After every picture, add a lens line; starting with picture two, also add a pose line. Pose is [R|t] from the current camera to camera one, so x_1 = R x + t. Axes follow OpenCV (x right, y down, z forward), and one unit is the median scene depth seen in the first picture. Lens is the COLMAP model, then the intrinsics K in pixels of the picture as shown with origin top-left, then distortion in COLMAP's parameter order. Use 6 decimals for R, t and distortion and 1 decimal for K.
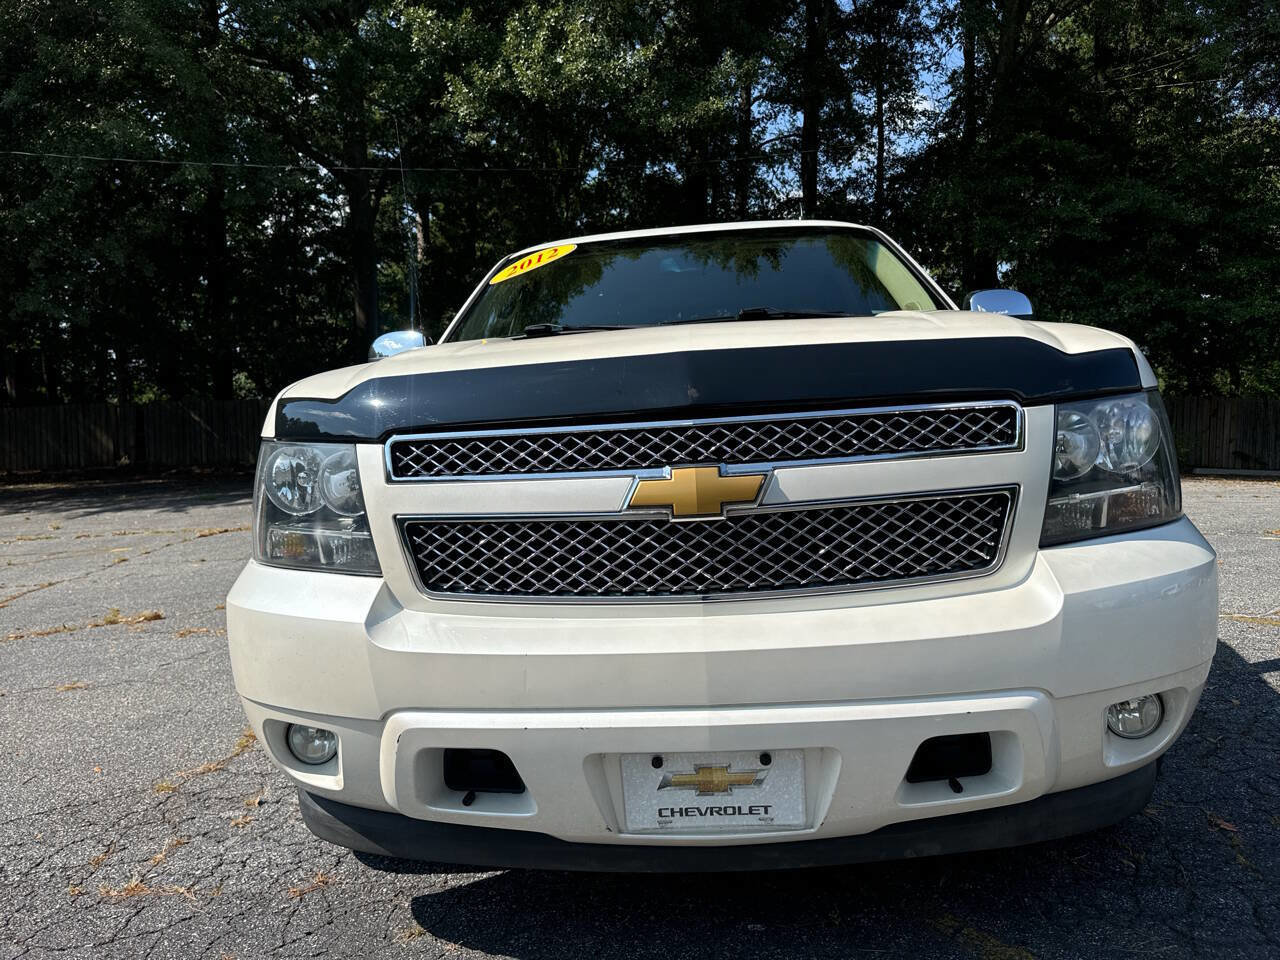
lens RADIAL K [[917.3, 0, 634.5], [0, 917.3, 482.0], [0, 0, 1]] dist [0.031091, -0.045608]
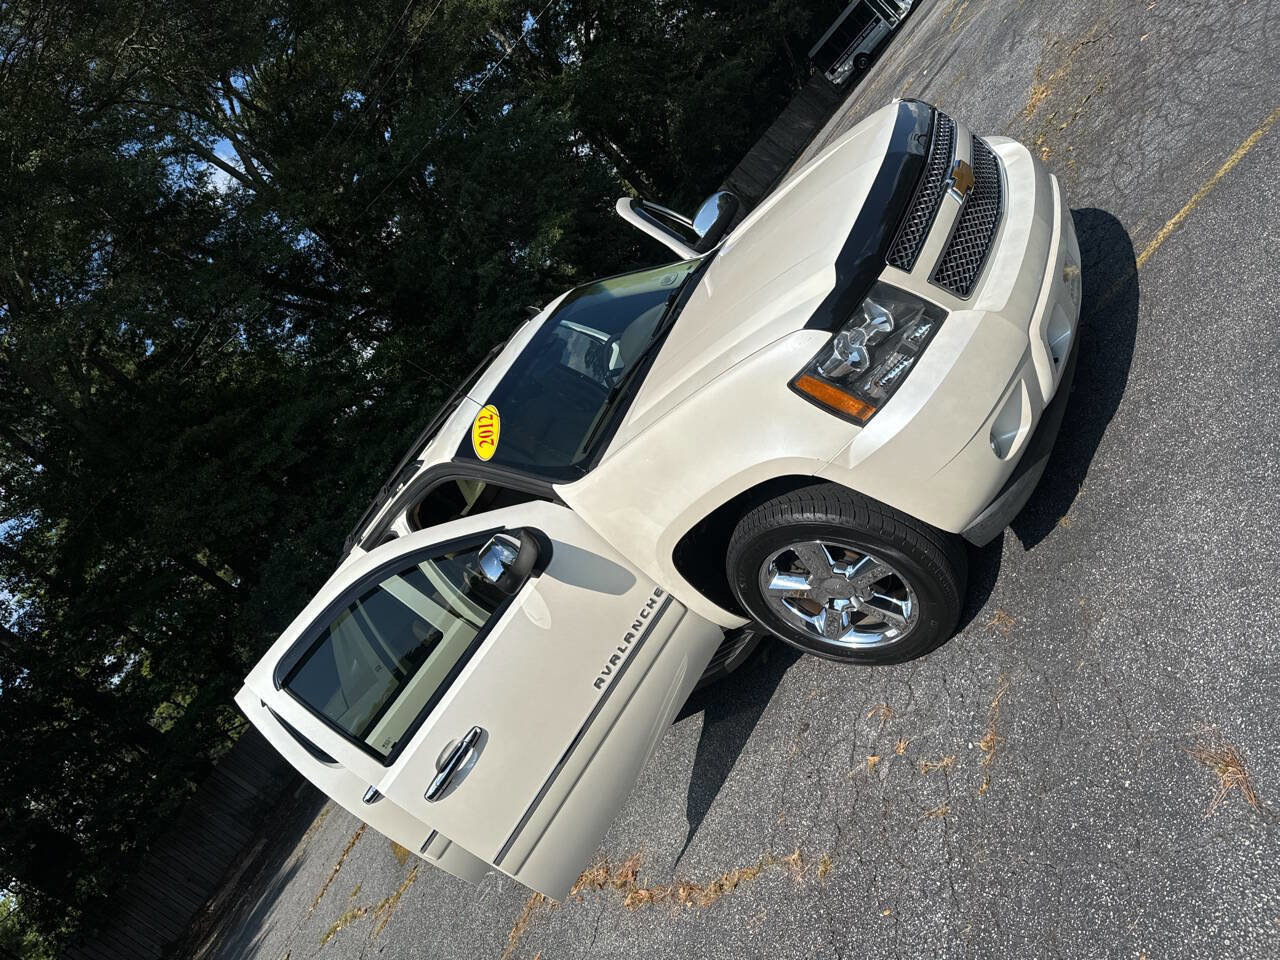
lens RADIAL K [[917.3, 0, 634.5], [0, 917.3, 482.0], [0, 0, 1]] dist [0.031091, -0.045608]
pose [[0.350942, -0.601915, 0.717313, -1.712287], [0.798266, 0.592752, 0.106845, -0.323454], [-0.489501, 0.535110, 0.688510, 0.270805]]
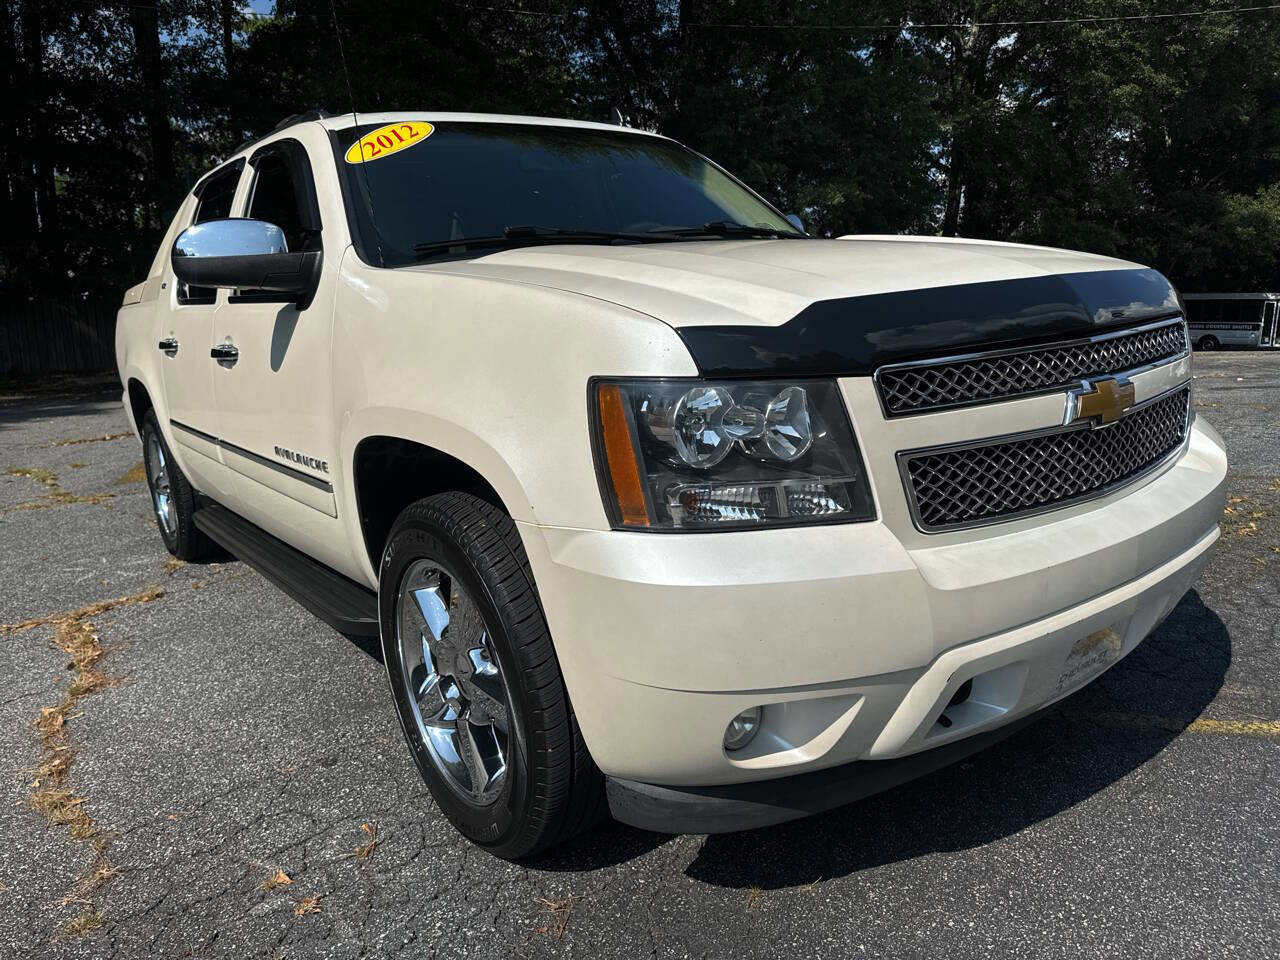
lens RADIAL K [[910.9, 0, 638.3], [0, 910.9, 476.3], [0, 0, 1]] dist [0.042832, -0.049141]
pose [[0.745746, -0.131908, 0.653041, -0.960637], [0.059790, 0.989499, 0.131592, -0.070169], [-0.663542, -0.059089, 0.745802, 0.443516]]
